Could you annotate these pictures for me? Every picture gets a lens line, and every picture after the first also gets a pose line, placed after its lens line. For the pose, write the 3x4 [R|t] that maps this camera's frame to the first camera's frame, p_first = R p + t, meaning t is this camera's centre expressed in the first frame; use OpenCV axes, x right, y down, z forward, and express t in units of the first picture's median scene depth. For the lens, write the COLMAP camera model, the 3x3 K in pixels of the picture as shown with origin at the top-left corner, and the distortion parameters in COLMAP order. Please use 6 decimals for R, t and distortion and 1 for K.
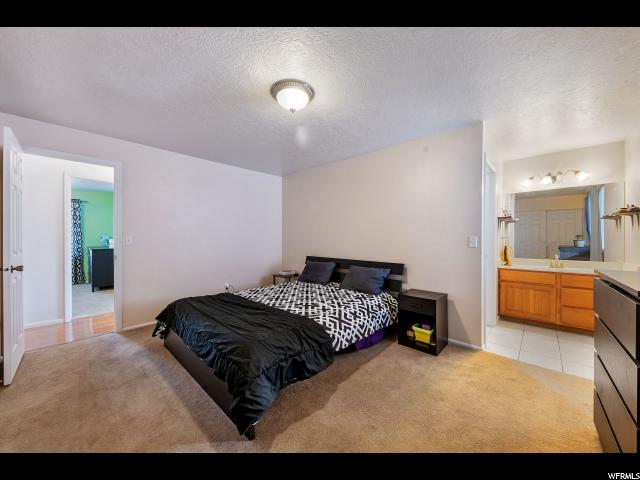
lens RADIAL K [[232.1, 0, 320.0], [0, 232.1, 240.0], [0, 0, 1]] dist [0.007629, -0.000013]
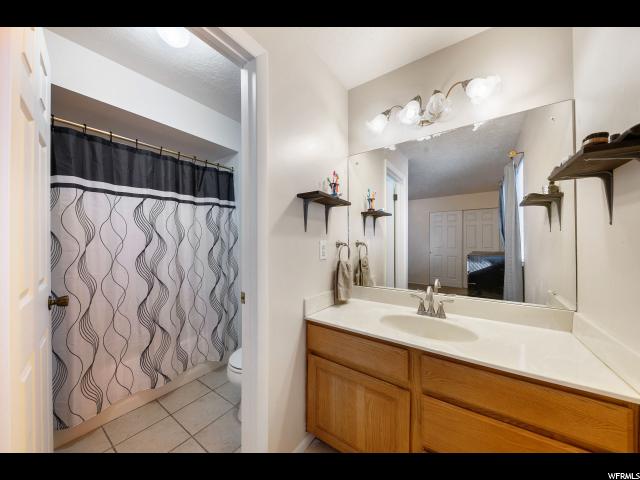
lens RADIAL K [[221.7, 0, 322.4], [0, 221.7, 240.0], [0, 0, 1]] dist [0.001297, -0.000066]
pose [[0.989685, 0.004904, 0.143176, 0.778819], [-0.002153, 0.999810, -0.019361, -0.010240], [-0.143244, 0.018853, 0.989508, 0.645561]]
